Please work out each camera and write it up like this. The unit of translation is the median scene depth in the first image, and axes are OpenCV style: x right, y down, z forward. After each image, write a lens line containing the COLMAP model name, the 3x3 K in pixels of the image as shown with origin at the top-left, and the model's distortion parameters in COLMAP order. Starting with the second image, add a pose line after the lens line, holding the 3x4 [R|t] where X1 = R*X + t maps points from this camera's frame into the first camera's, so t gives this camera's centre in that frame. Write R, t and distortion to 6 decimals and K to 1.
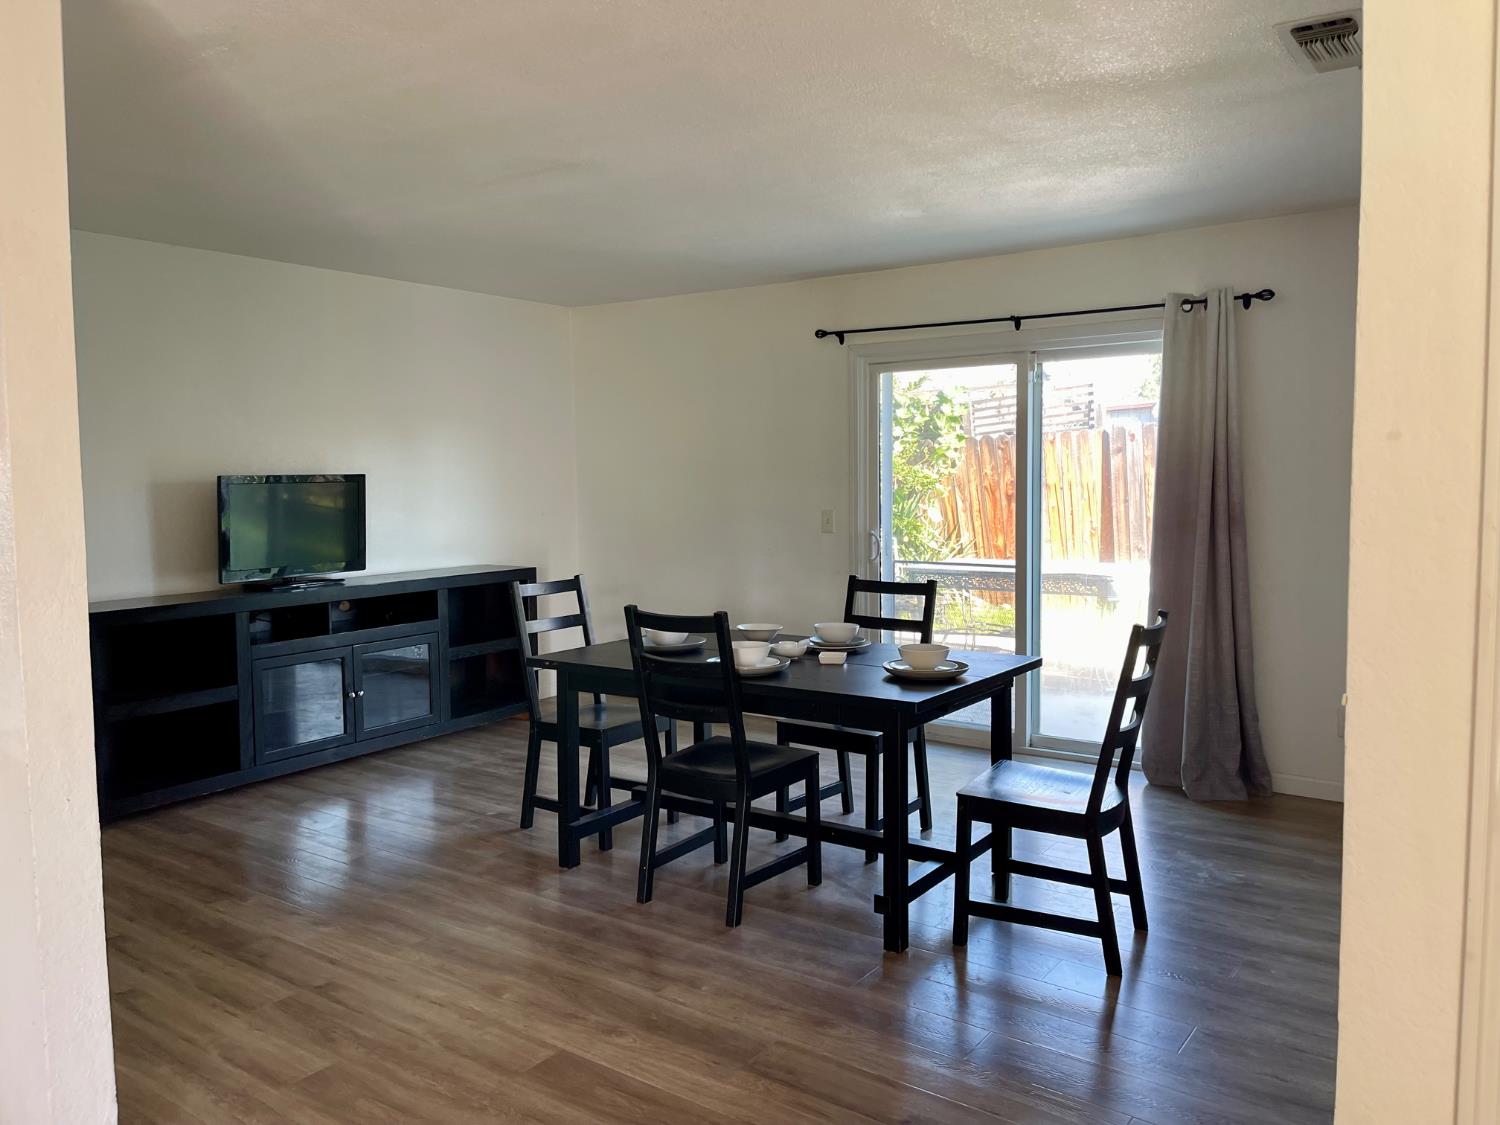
lens RADIAL K [[1148.8, 0, 750.0], [0, 1148.8, 562.5], [0, 0, 1]] dist [0.028628, -0.003869]
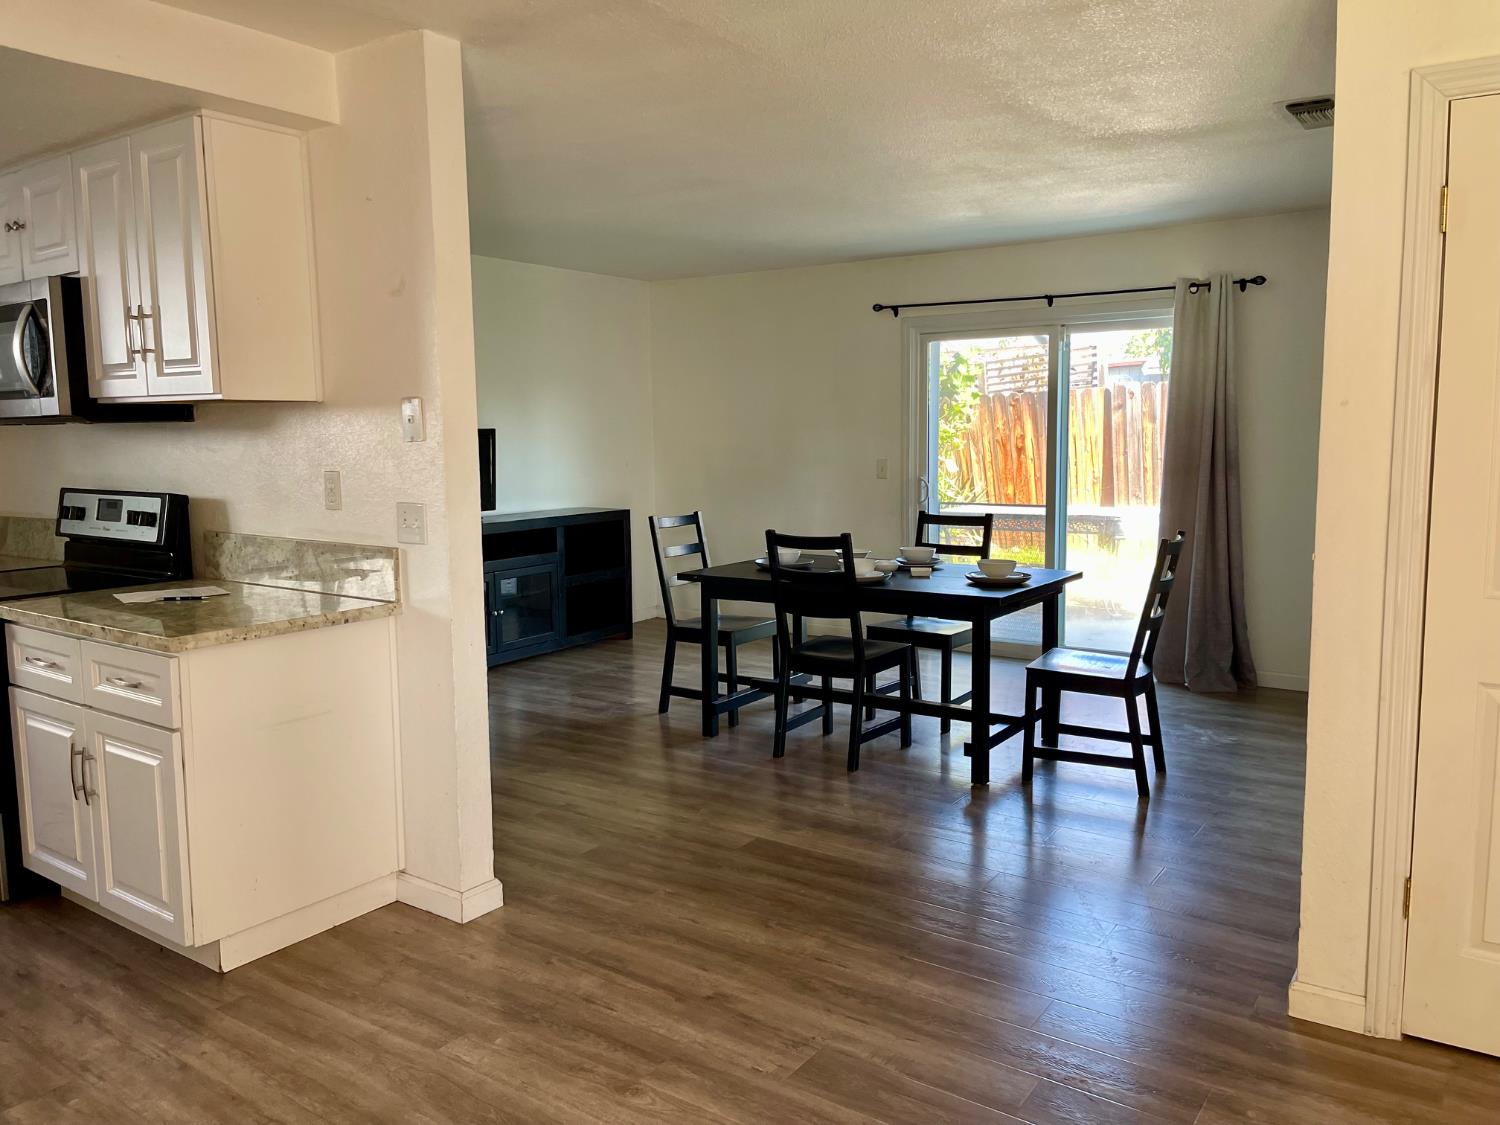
lens RADIAL K [[1148.8, 0, 750.0], [0, 1148.8, 562.5], [0, 0, 1]] dist [0.028628, -0.003869]
pose [[0.999872, -0.002633, 0.015754, -0.113207], [0.002028, 0.999264, 0.038310, 0.018997], [-0.015843, -0.038273, 0.999142, -0.227499]]
